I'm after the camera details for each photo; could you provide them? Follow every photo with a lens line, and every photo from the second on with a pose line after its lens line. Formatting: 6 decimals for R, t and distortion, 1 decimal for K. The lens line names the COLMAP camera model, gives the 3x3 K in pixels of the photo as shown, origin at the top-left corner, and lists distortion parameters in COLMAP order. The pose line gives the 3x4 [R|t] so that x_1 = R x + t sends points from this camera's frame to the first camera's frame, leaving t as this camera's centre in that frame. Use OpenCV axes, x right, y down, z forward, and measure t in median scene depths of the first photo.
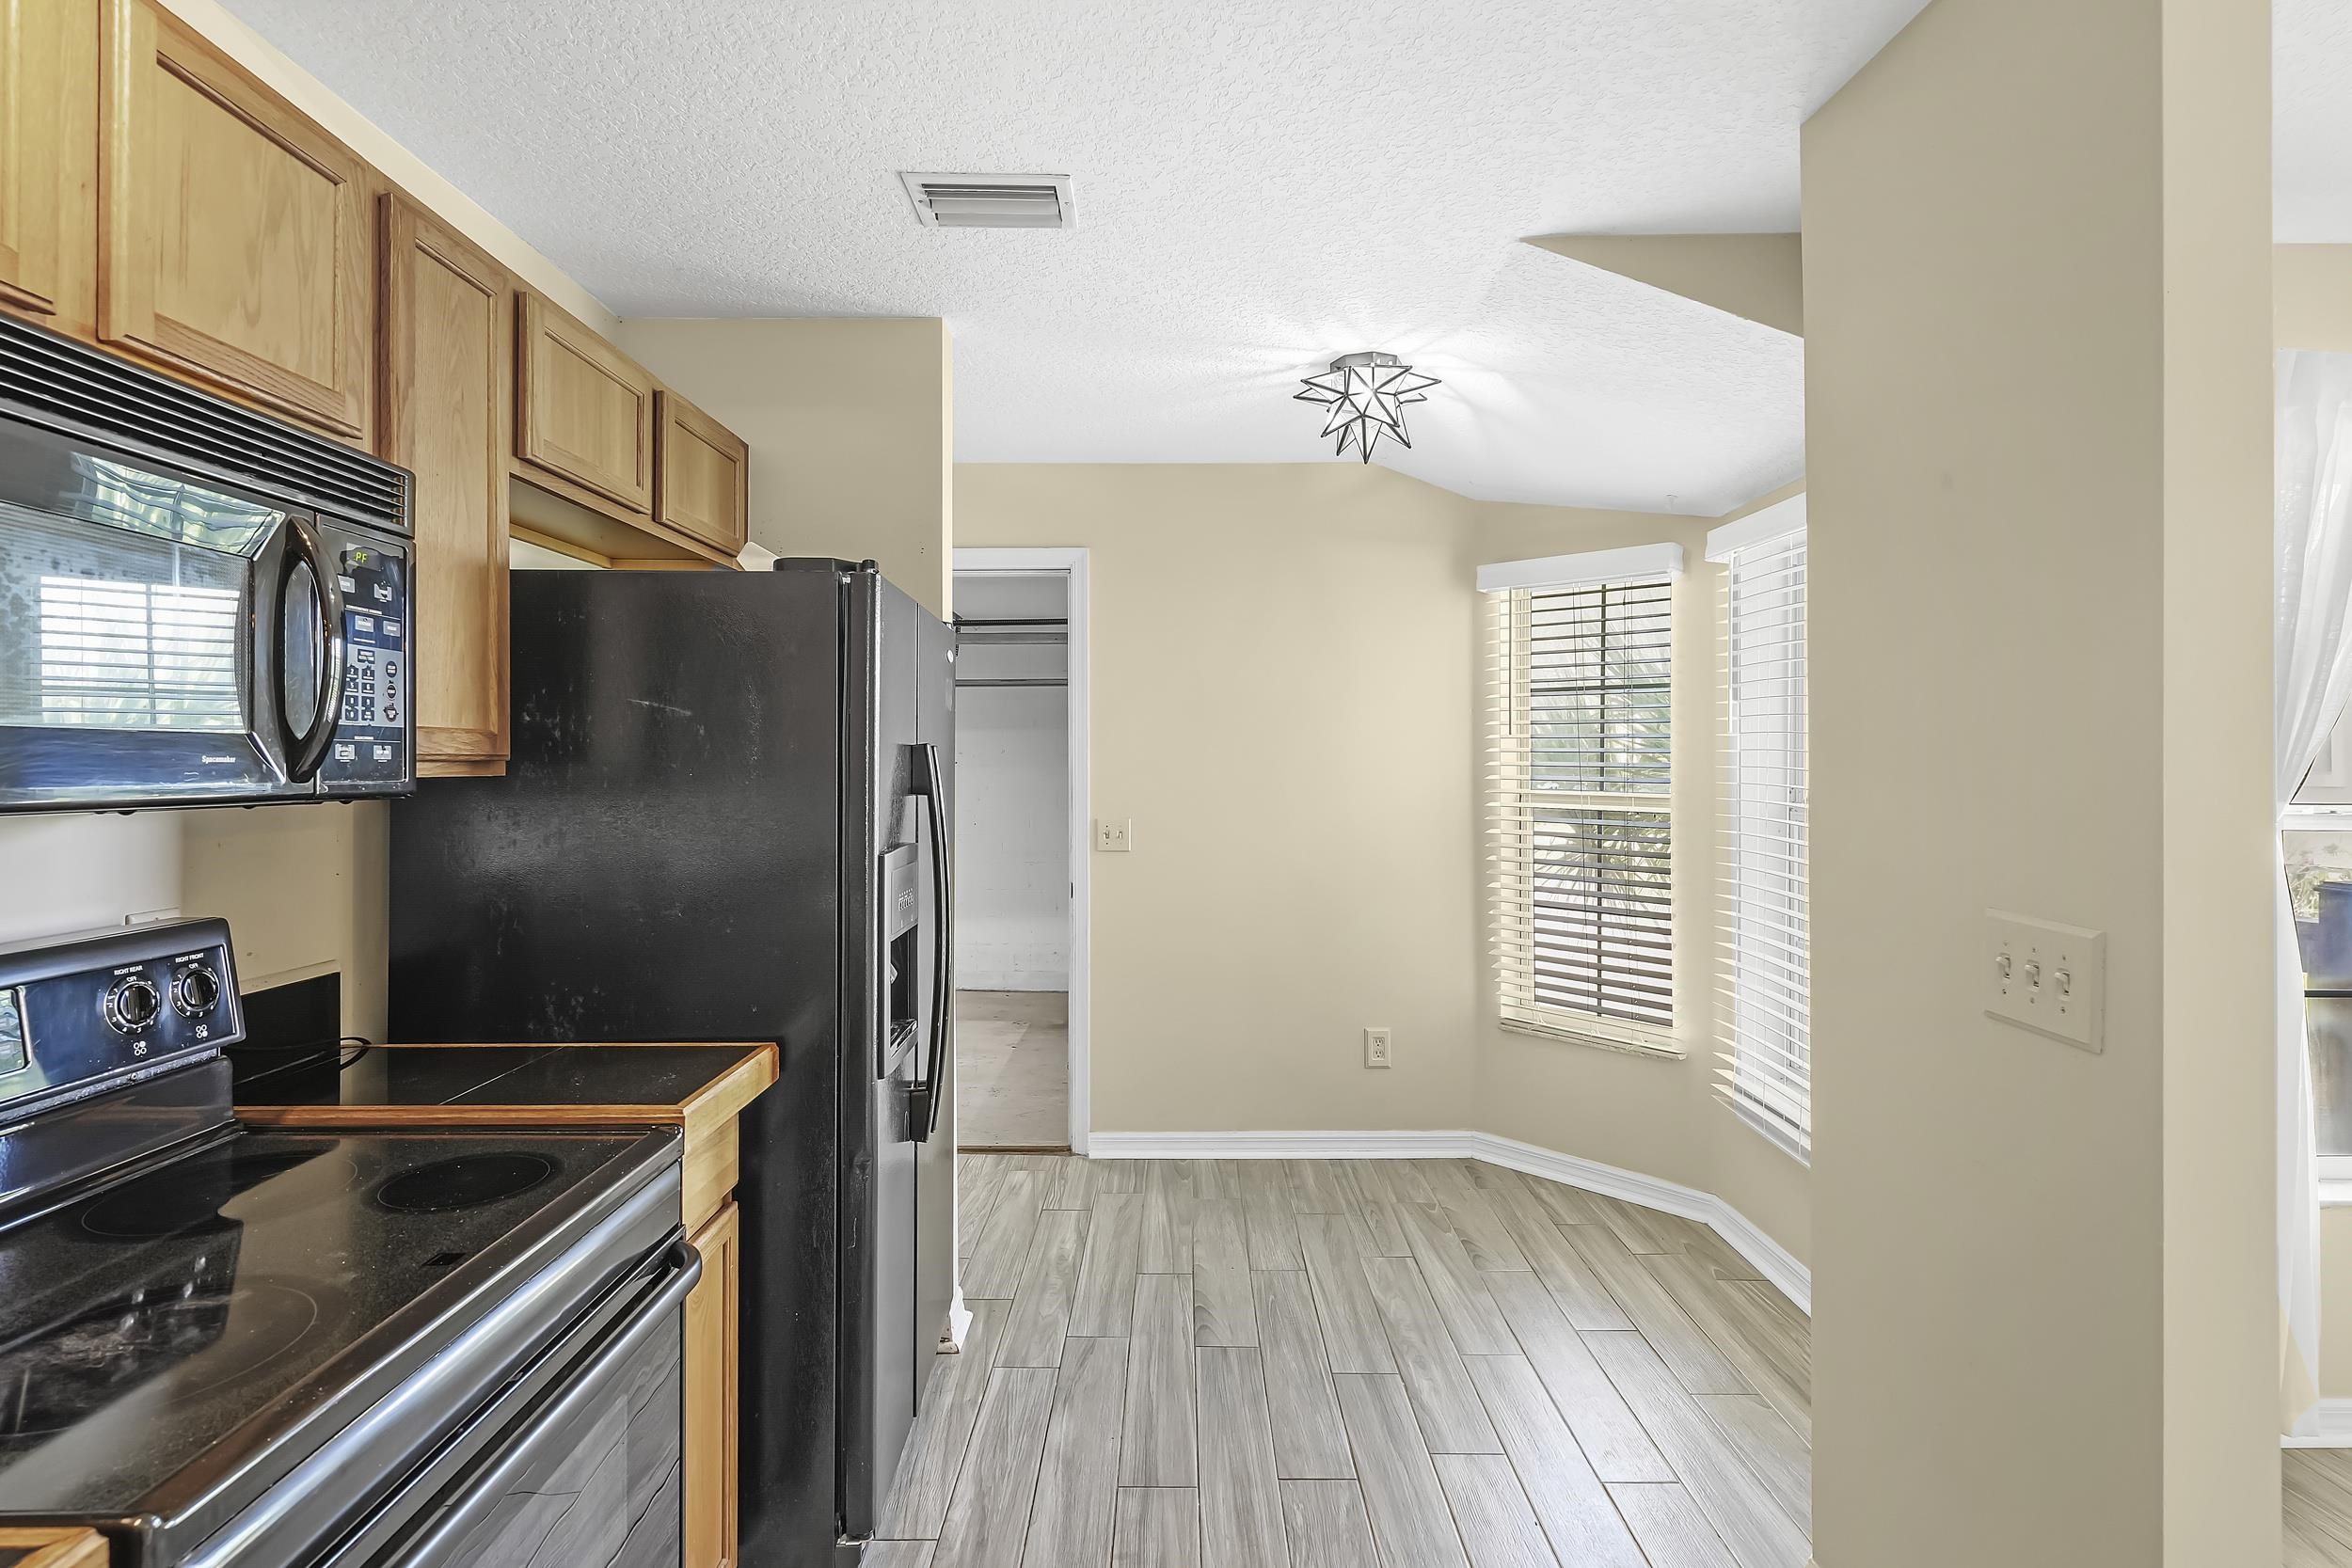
lens RADIAL K [[1144.7, 0, 1176.3], [0, 1144.7, 752.1], [0, 0, 1]] dist [0.006664, -0.002057]
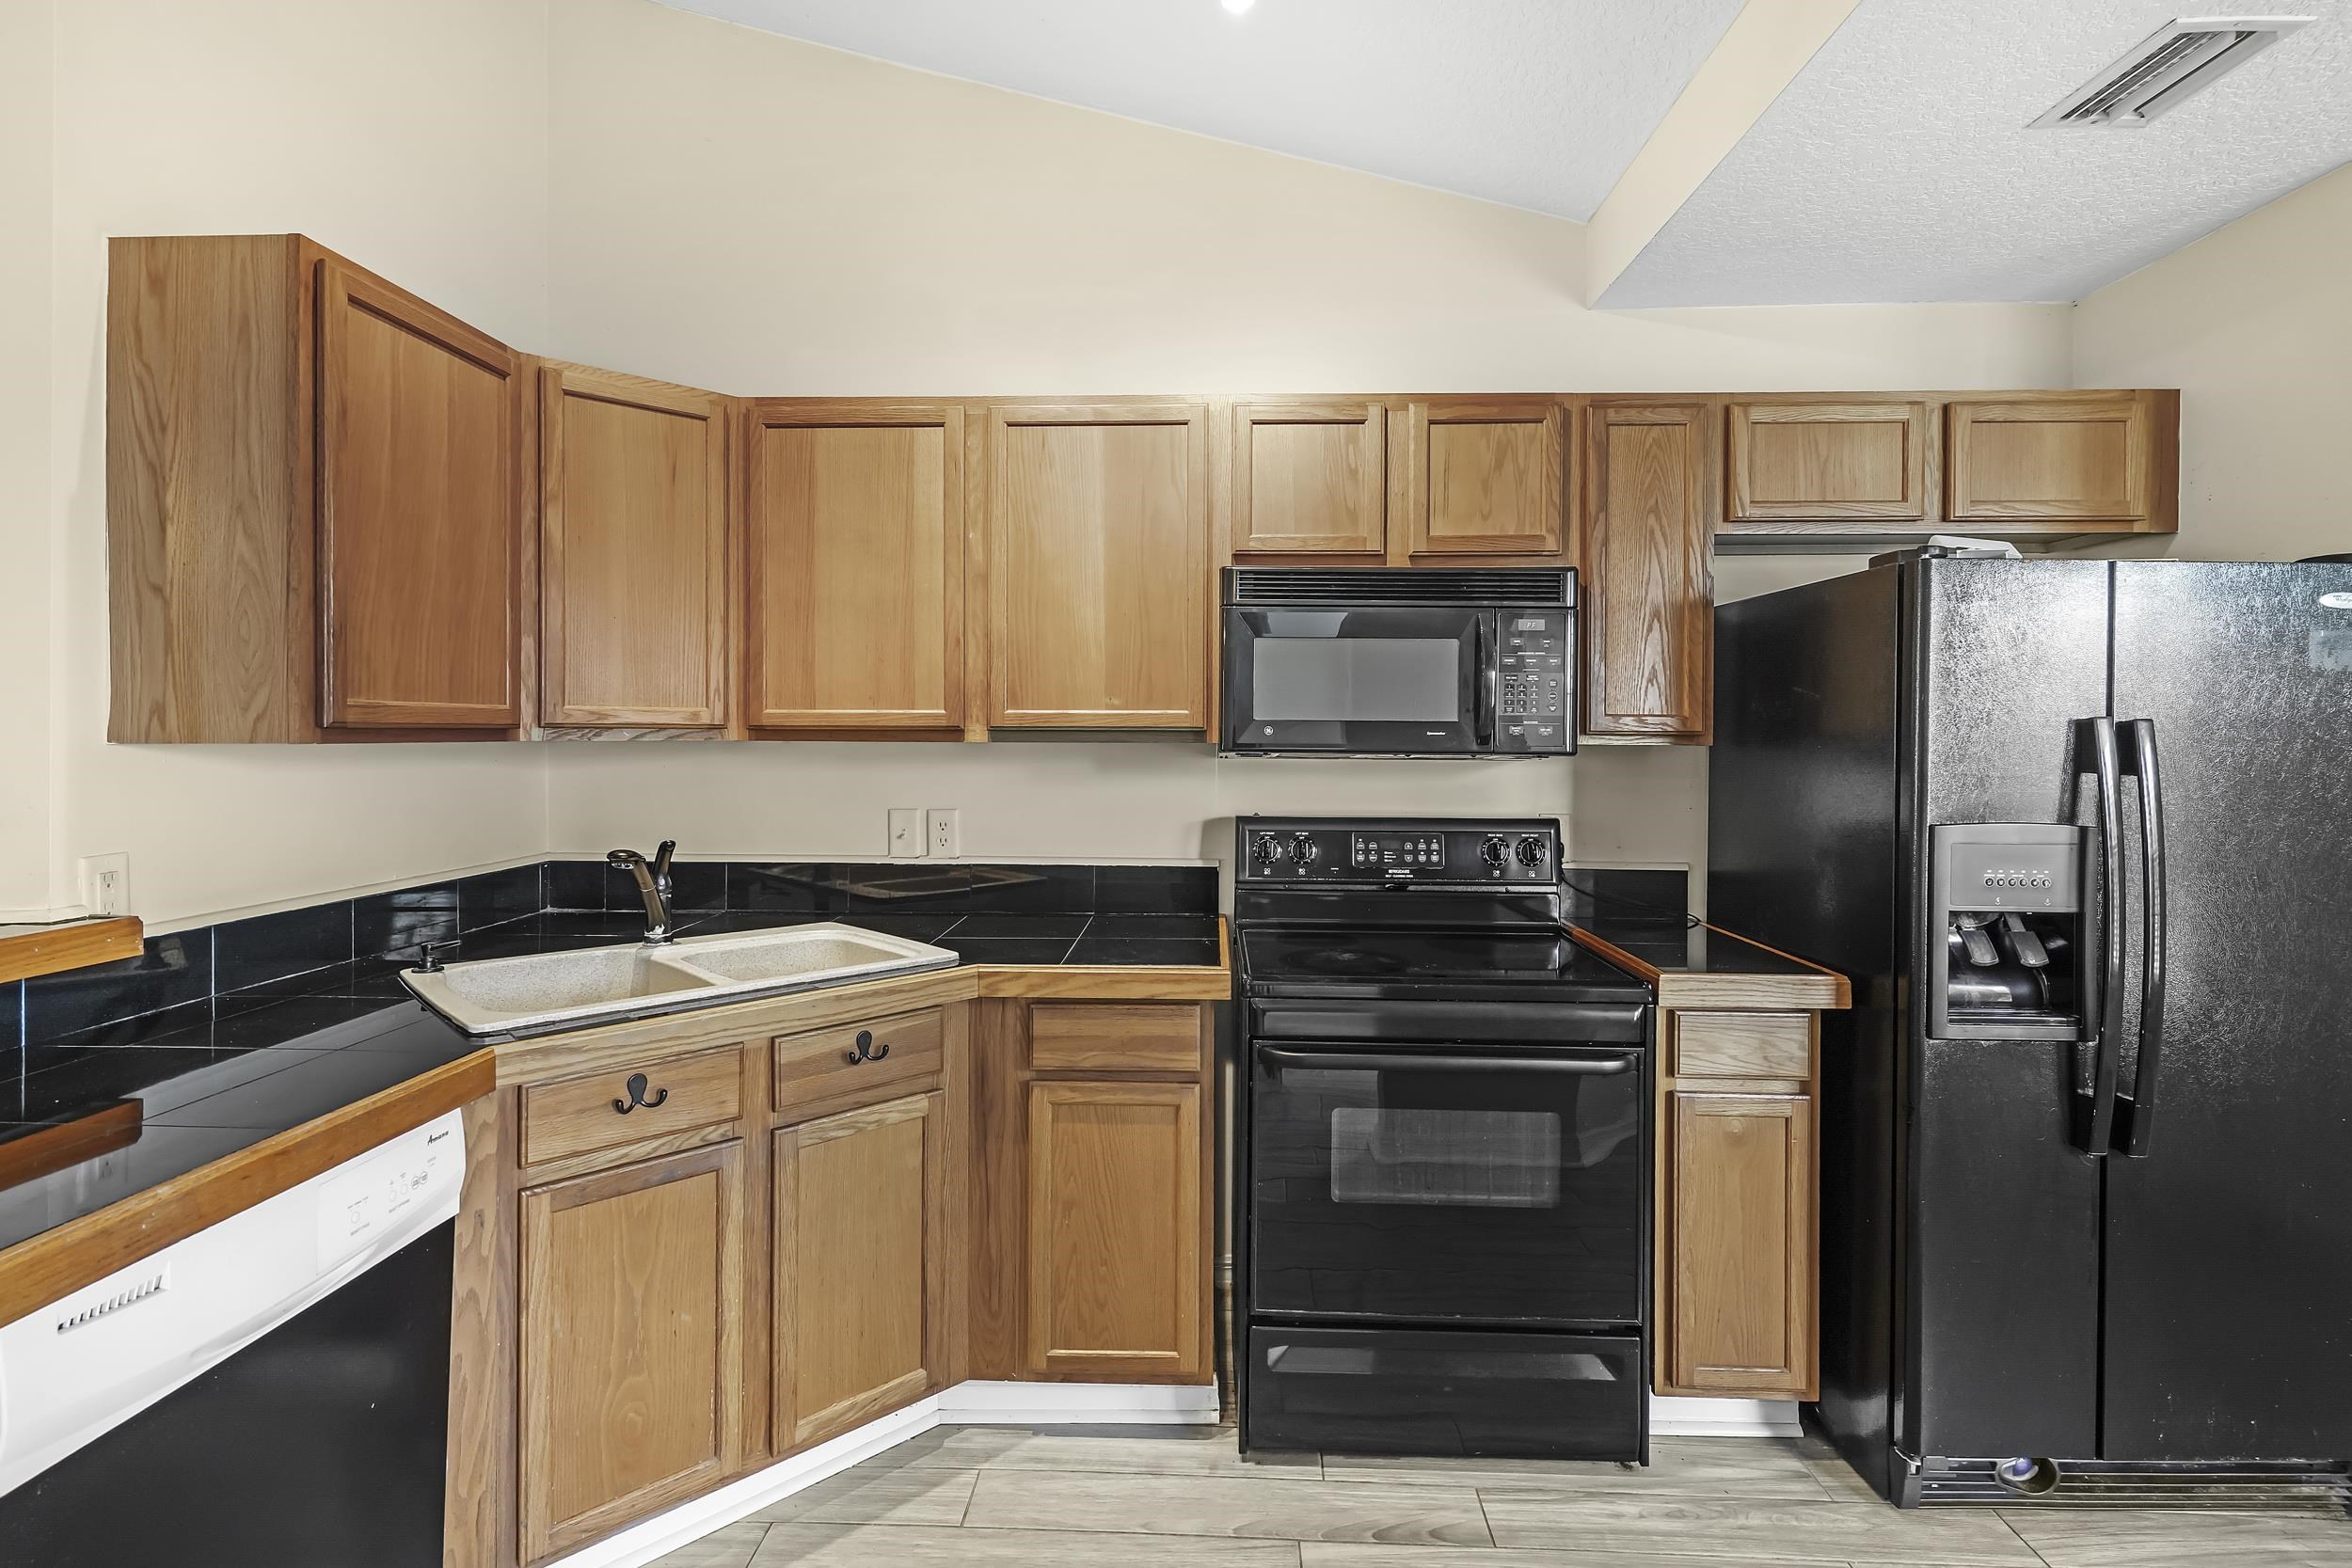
lens RADIAL K [[1138.5, 0, 1180.2], [0, 1138.5, 740.6], [0, 0, 1]] dist [-0.000687, -0.000676]
pose [[-0.042642, 0.001751, -0.999089, 0.900380], [0.002642, 0.999995, 0.001640, 0.010052], [0.999087, -0.002570, -0.042646, 0.398144]]
